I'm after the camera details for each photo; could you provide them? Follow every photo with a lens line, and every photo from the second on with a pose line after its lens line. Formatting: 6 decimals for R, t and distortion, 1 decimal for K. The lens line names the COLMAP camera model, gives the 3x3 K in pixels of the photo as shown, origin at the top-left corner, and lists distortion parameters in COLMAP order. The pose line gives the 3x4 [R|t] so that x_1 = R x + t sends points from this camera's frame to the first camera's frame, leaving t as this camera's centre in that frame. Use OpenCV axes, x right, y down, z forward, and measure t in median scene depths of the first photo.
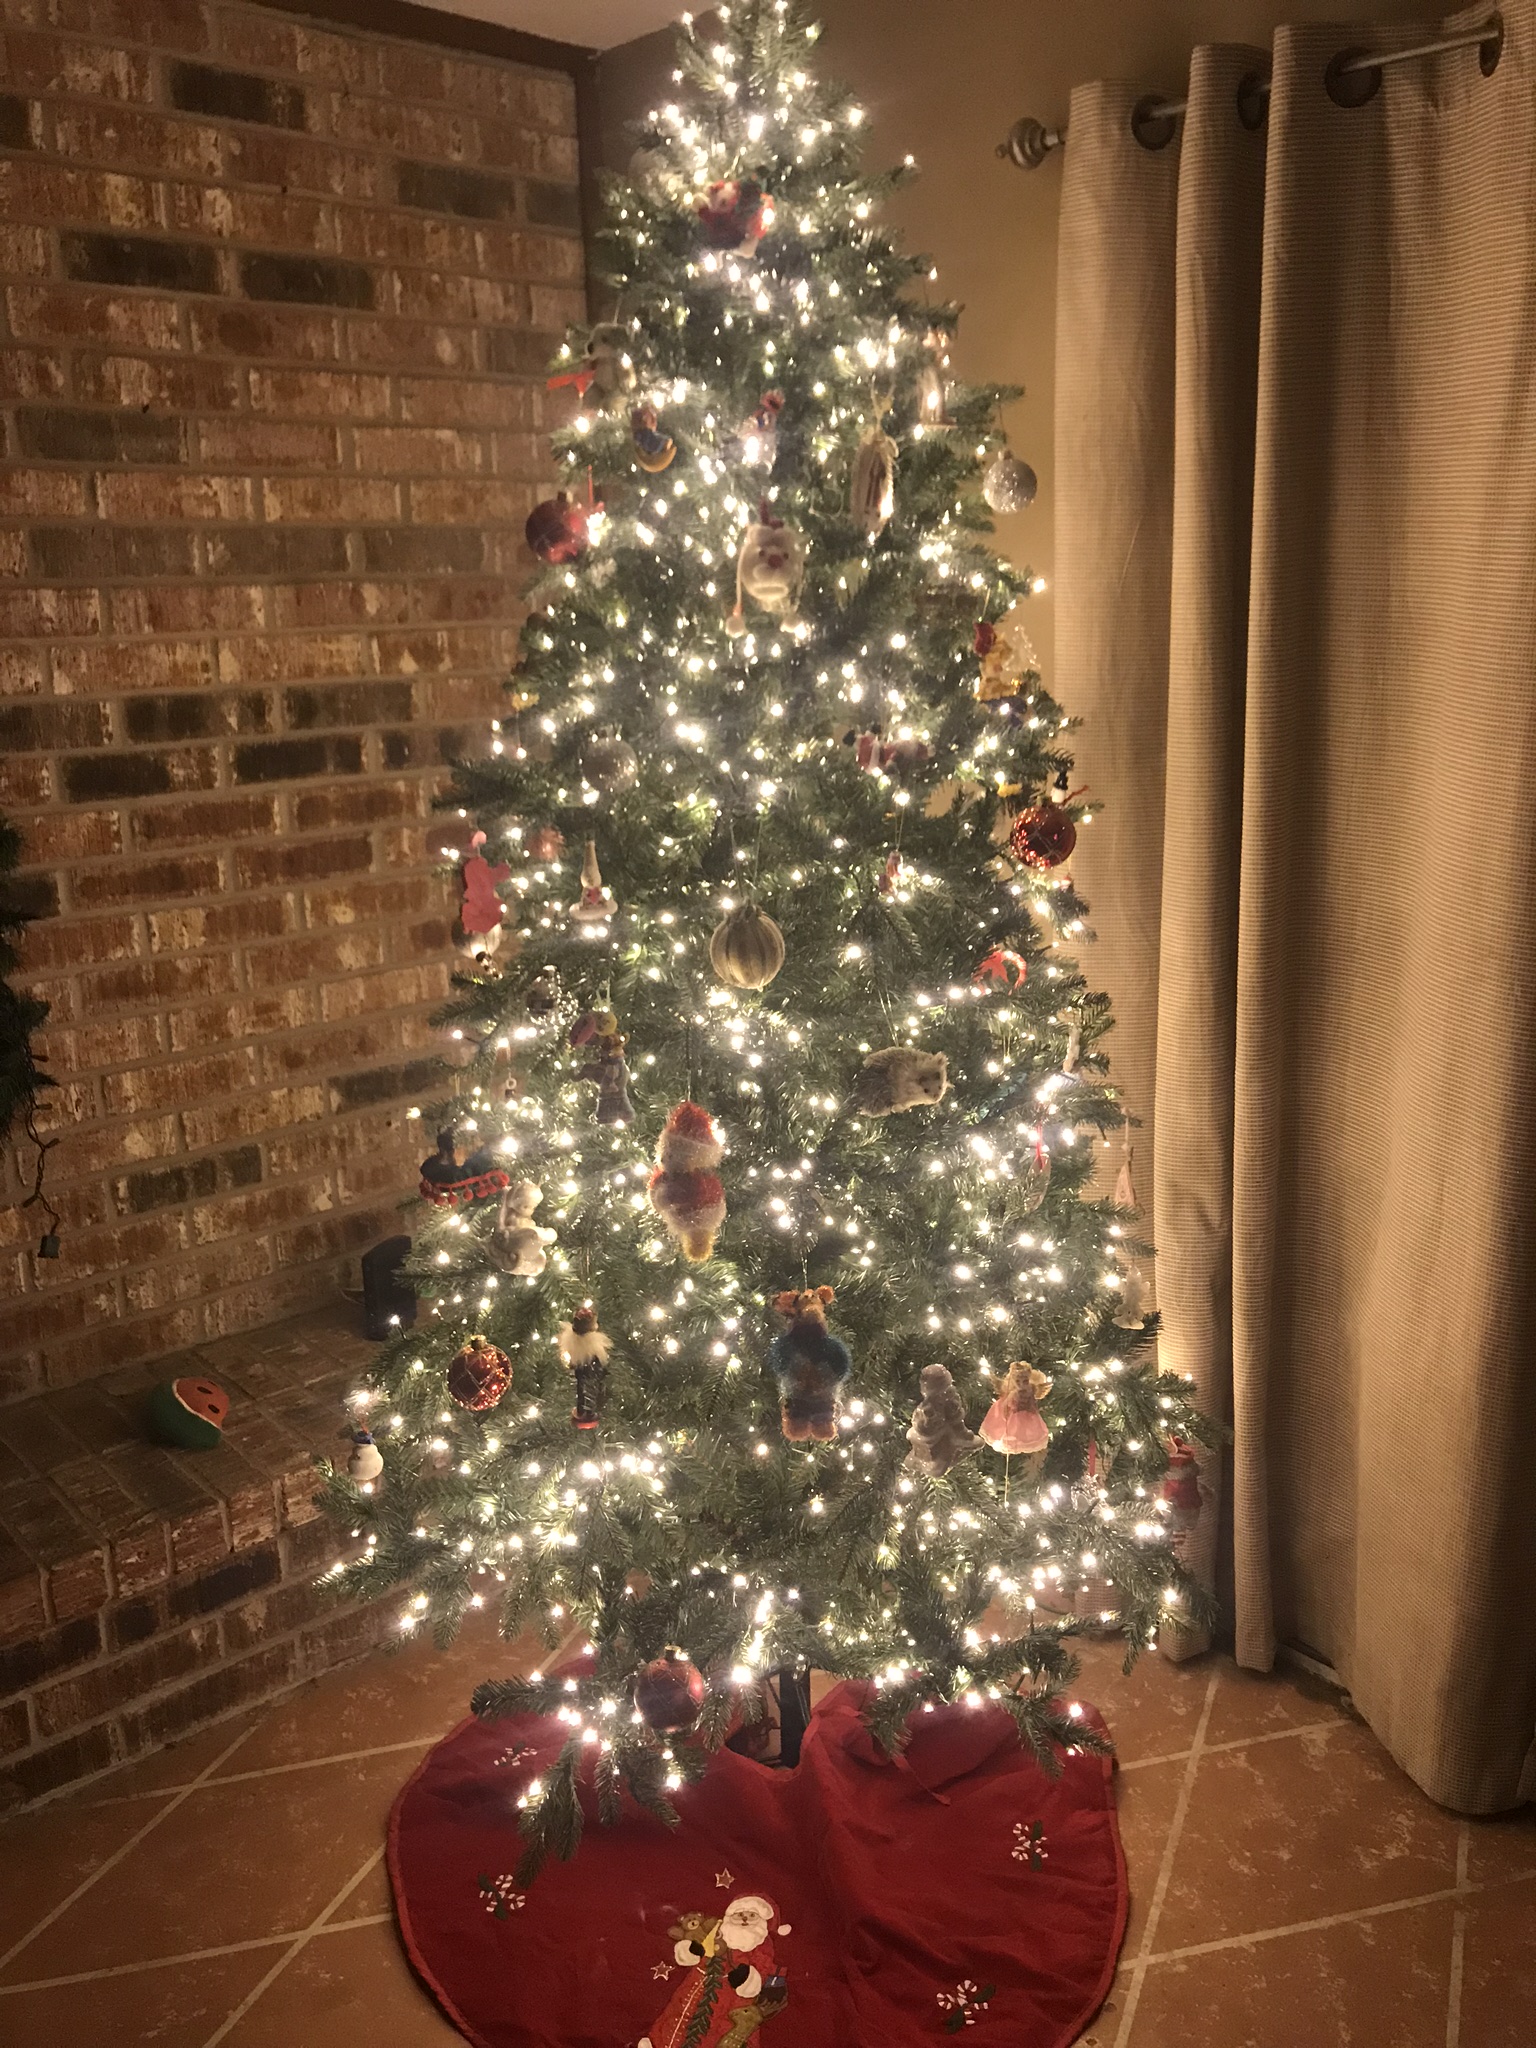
lens RADIAL K [[1714.8, 0, 780.5], [0, 1714.8, 989.0], [0, 0, 1]] dist [-0.007578, 0.044869]
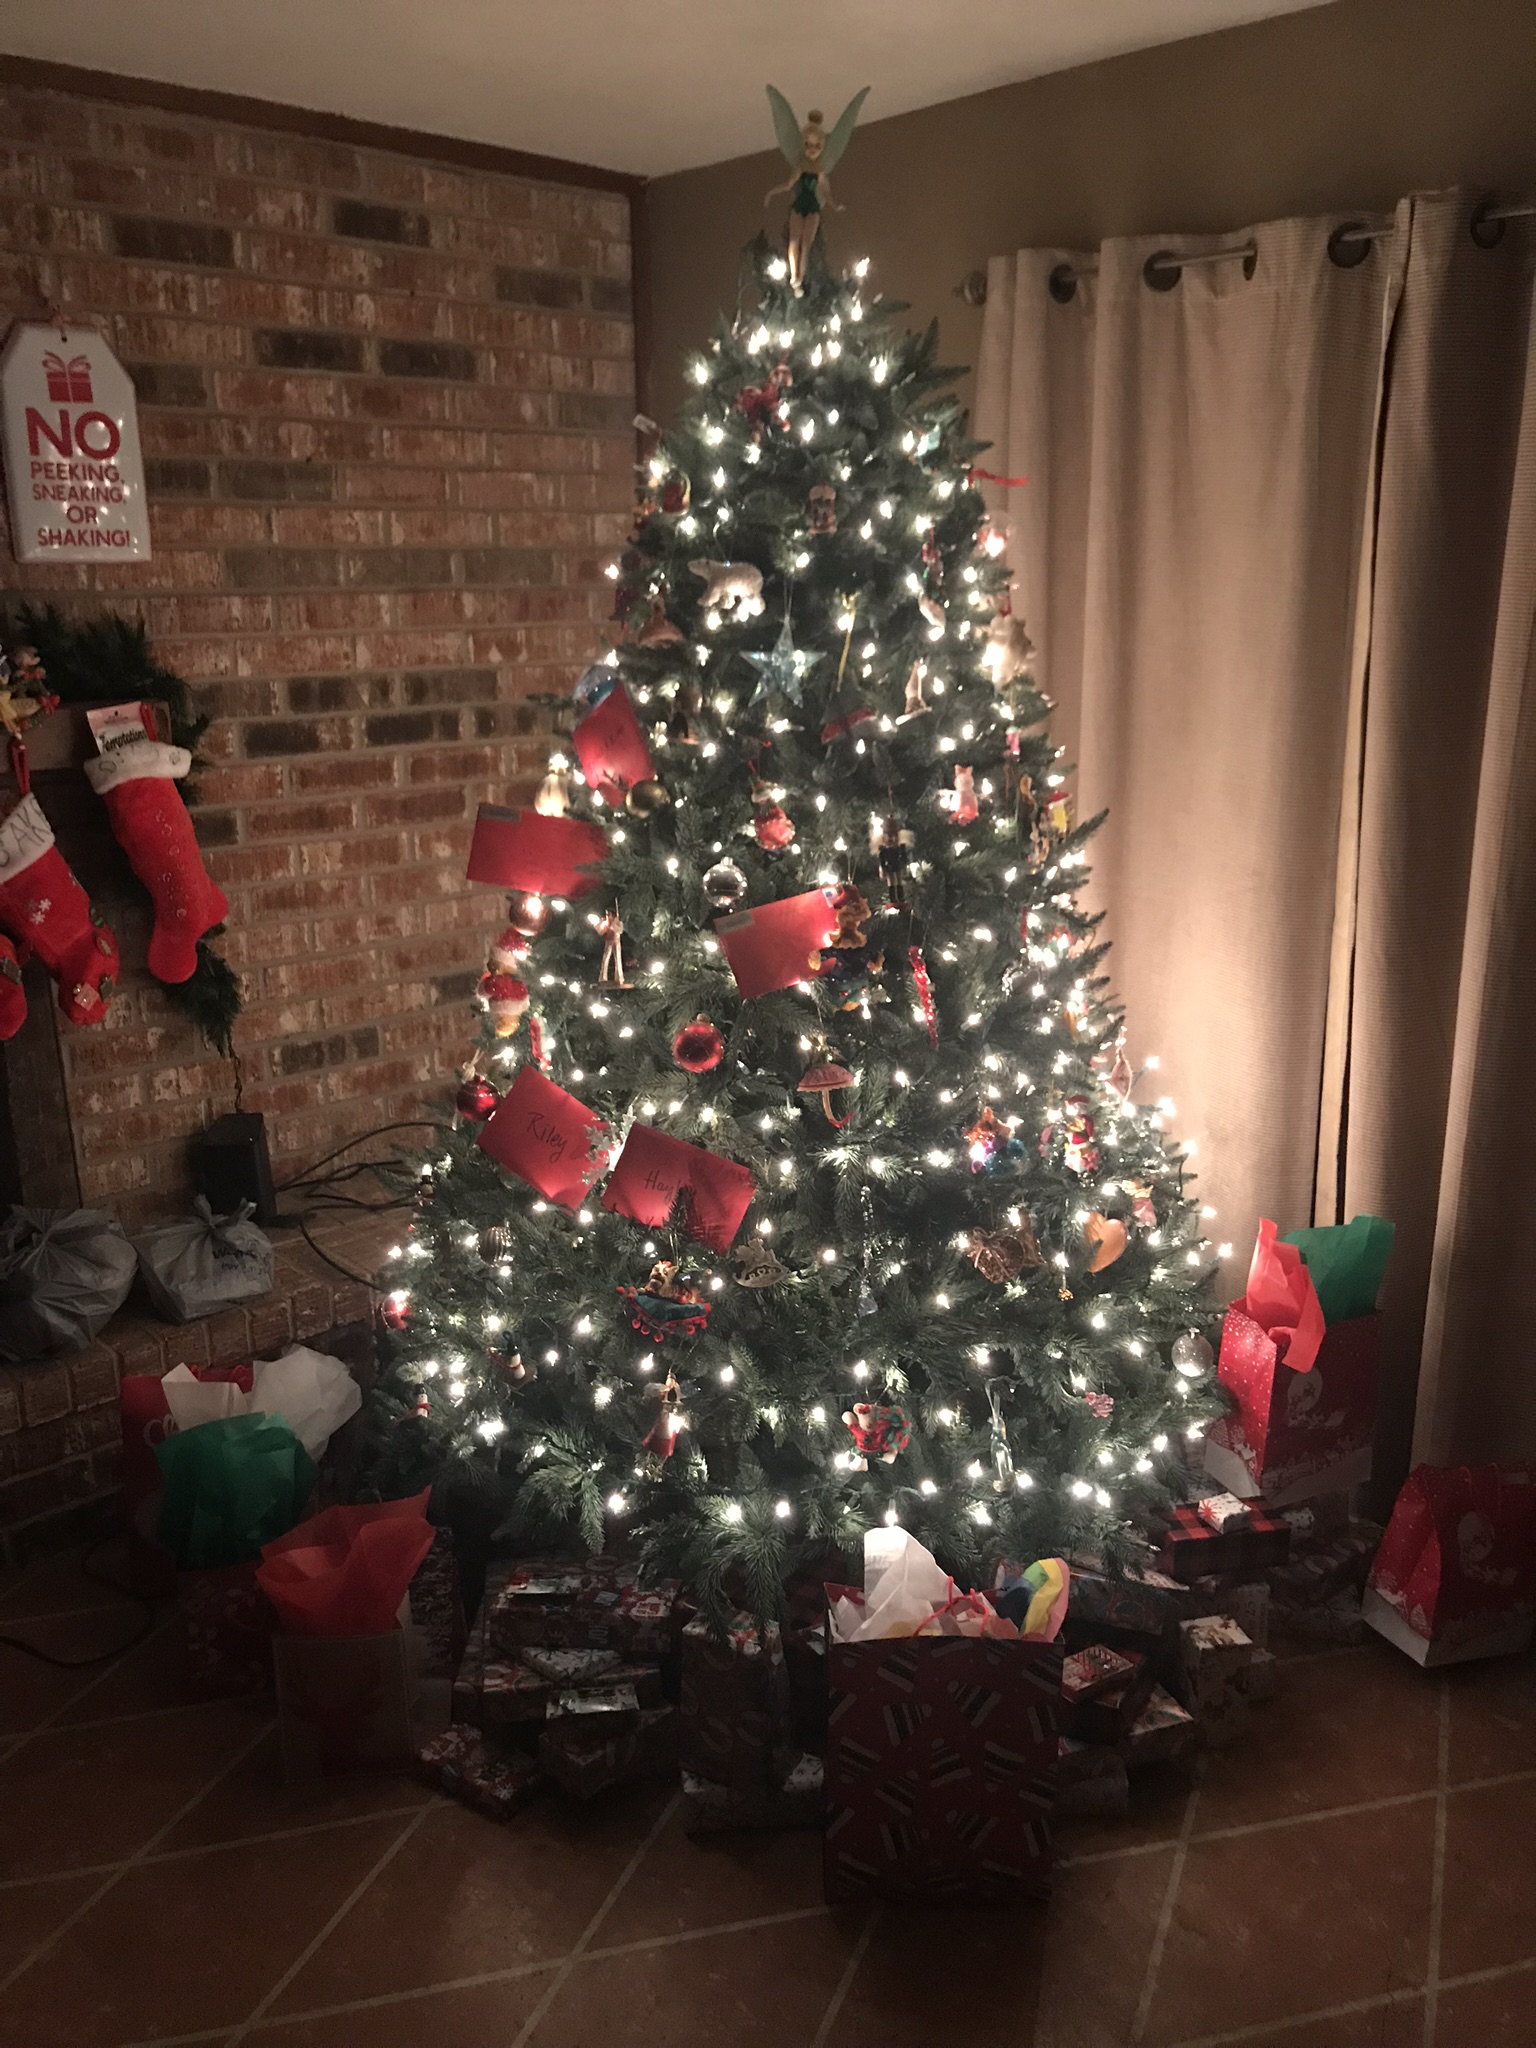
lens RADIAL K [[1742.3, 0, 808.0], [0, 1742.3, 995.5], [0, 0, 1]] dist [0.009546, 0.010454]
pose [[0.999524, 0.012782, 0.028090, -0.017515], [-0.013173, 0.999818, 0.013795, 0.046878], [-0.027909, -0.014158, 0.999510, -0.335883]]
